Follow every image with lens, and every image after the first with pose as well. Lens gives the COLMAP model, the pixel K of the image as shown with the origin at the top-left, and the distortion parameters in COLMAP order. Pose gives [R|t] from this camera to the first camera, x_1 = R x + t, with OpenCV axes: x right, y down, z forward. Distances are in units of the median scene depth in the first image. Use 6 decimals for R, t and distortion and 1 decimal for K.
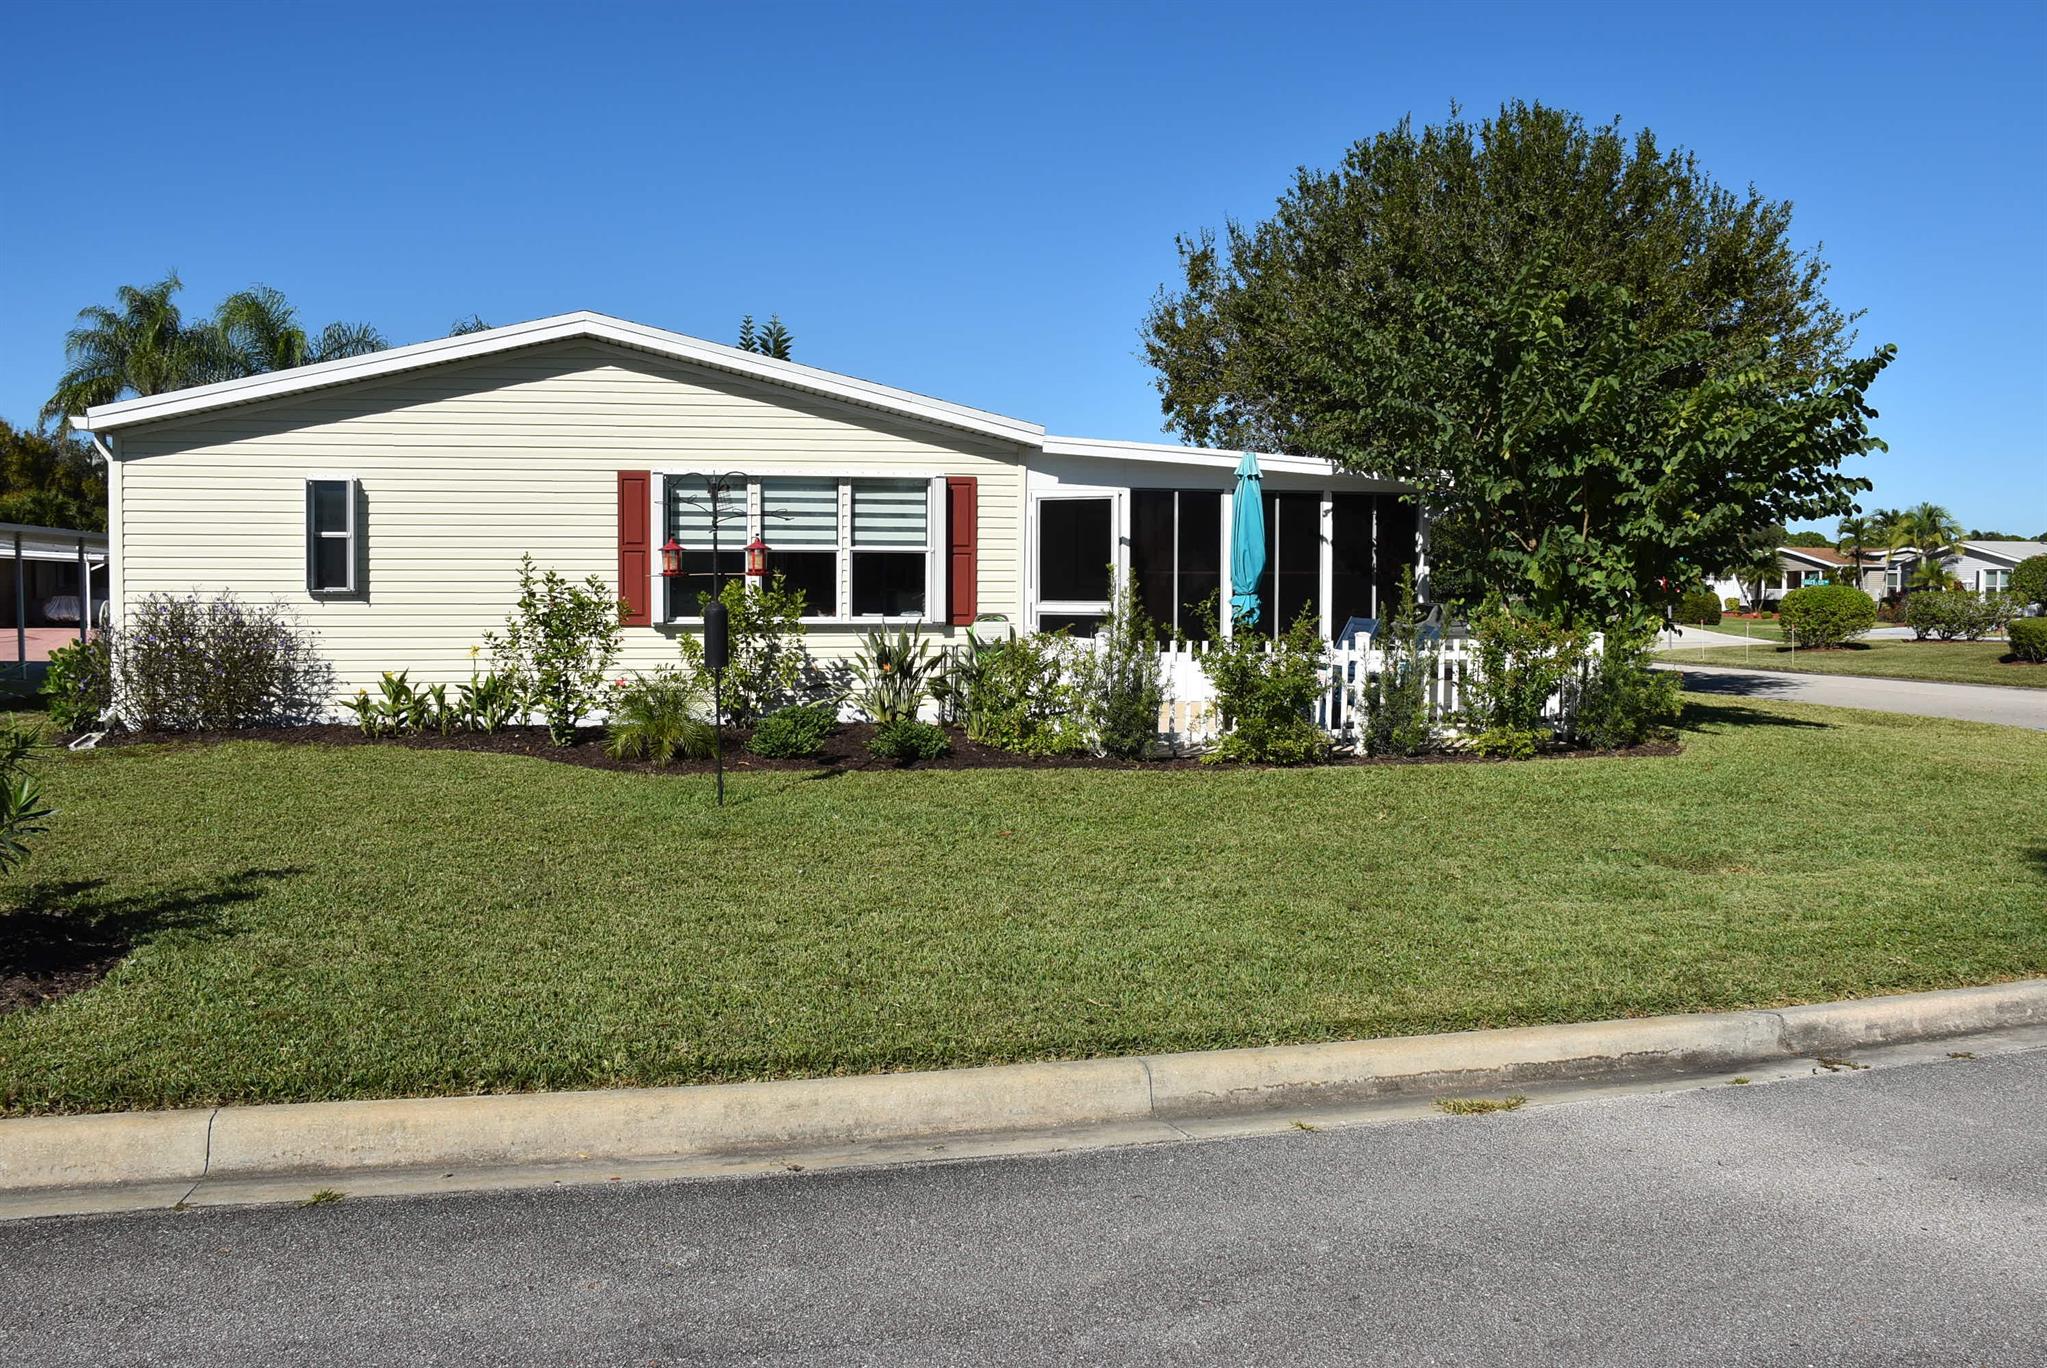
lens RADIAL K [[1702.0, 0, 1023.5], [0, 1702.0, 684.0], [0, 0, 1]] dist [-0.165069, 0.179824]
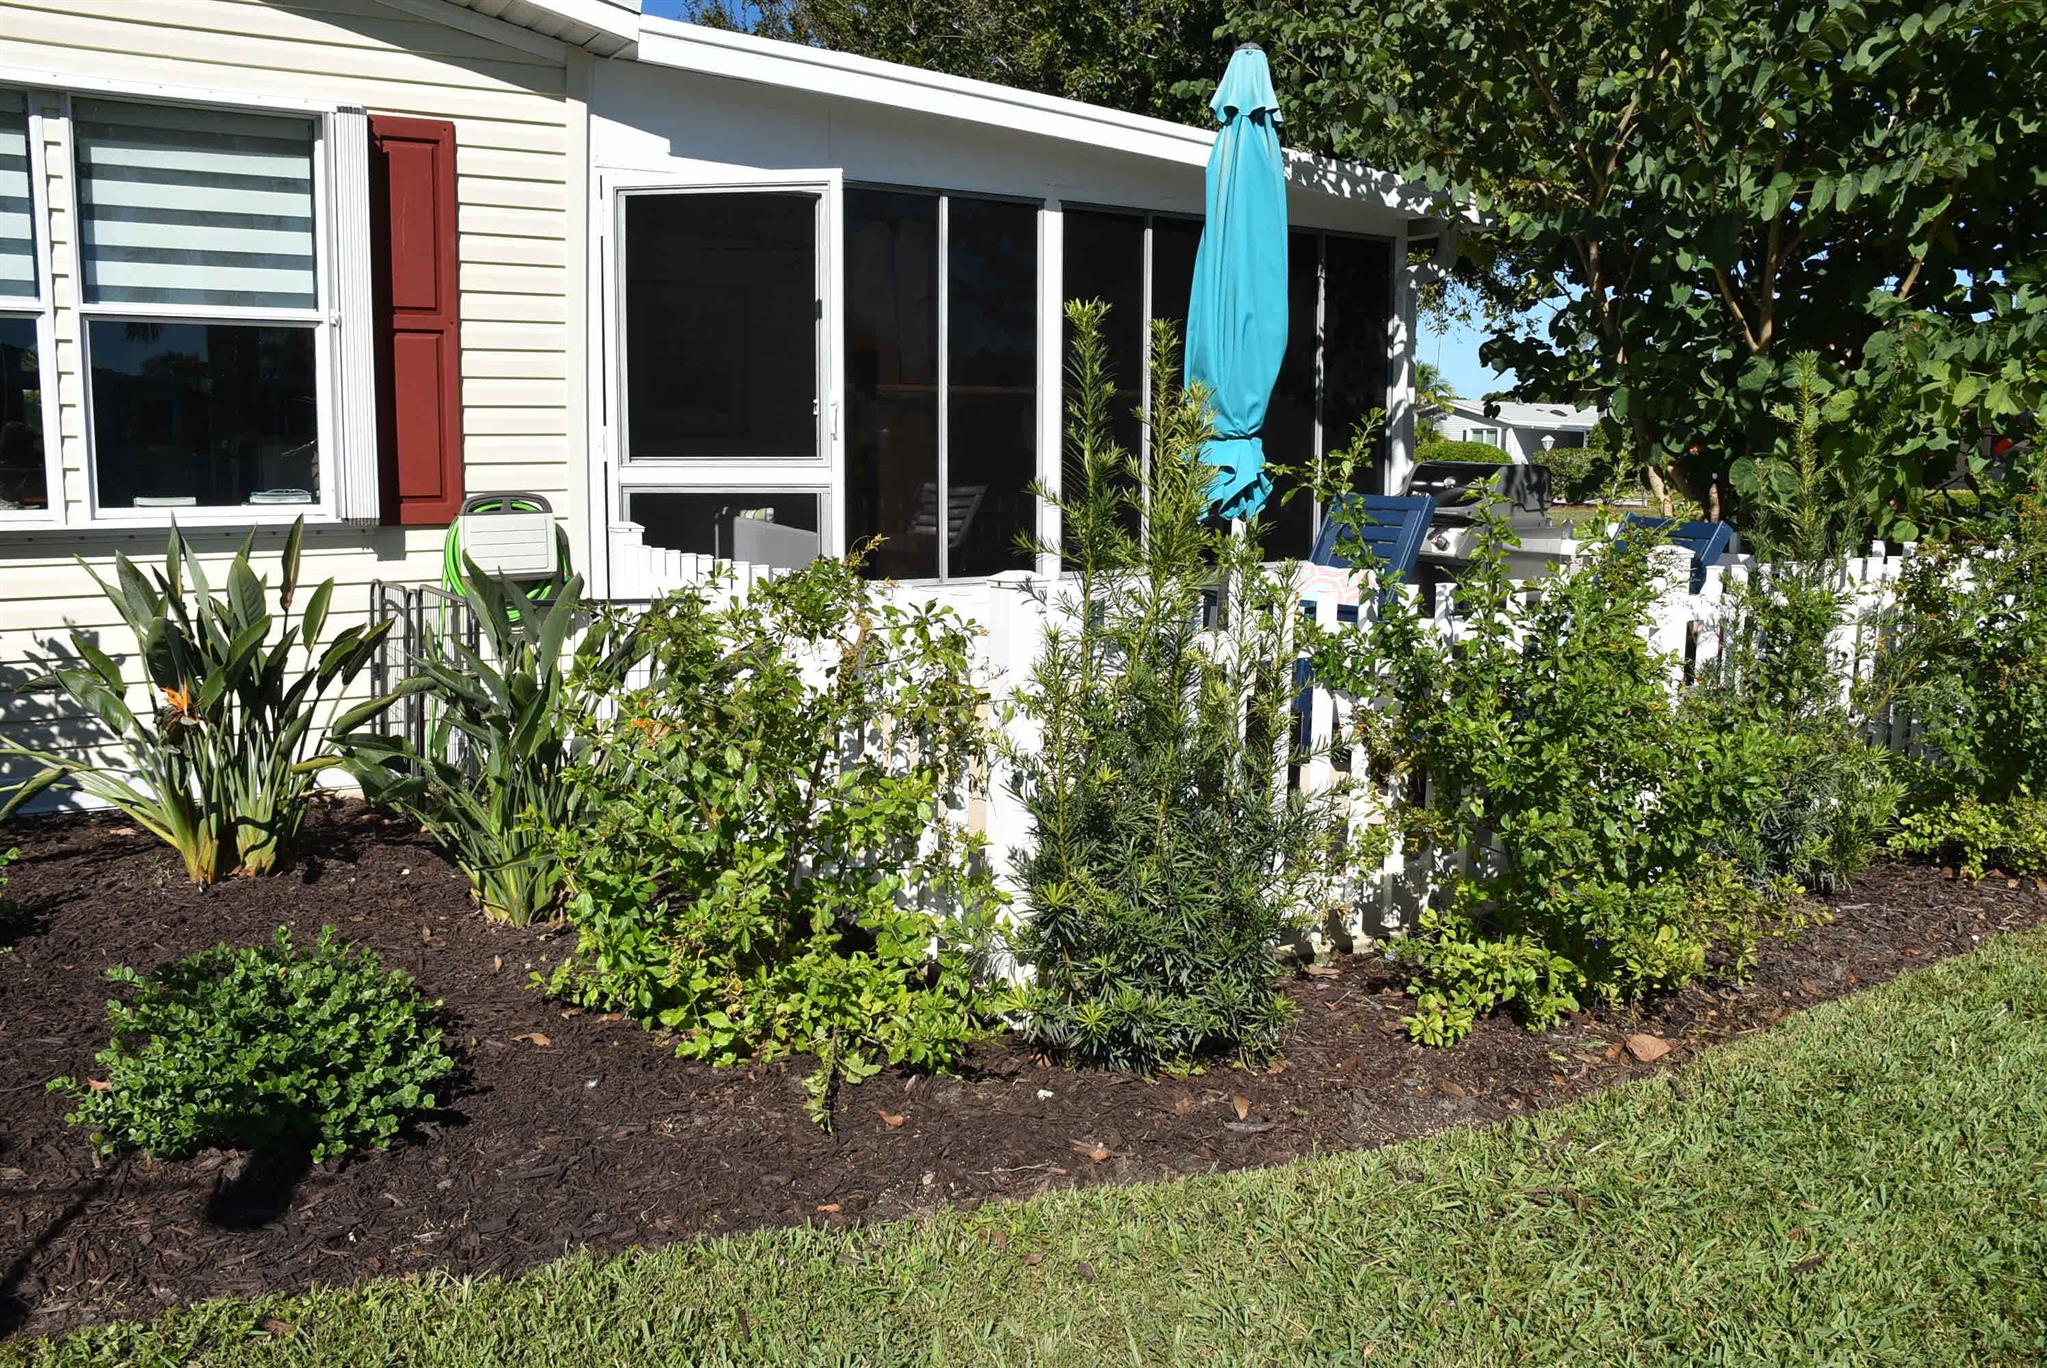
lens RADIAL K [[1702.0, 0, 1023.5], [0, 1702.0, 684.0], [0, 0, 1]] dist [-0.165069, 0.179824]
pose [[0.945671, -0.043168, 0.322246, -0.031686], [0.016991, 0.996354, 0.083610, -0.028523], [-0.324681, -0.073593, 0.942956, 0.615553]]
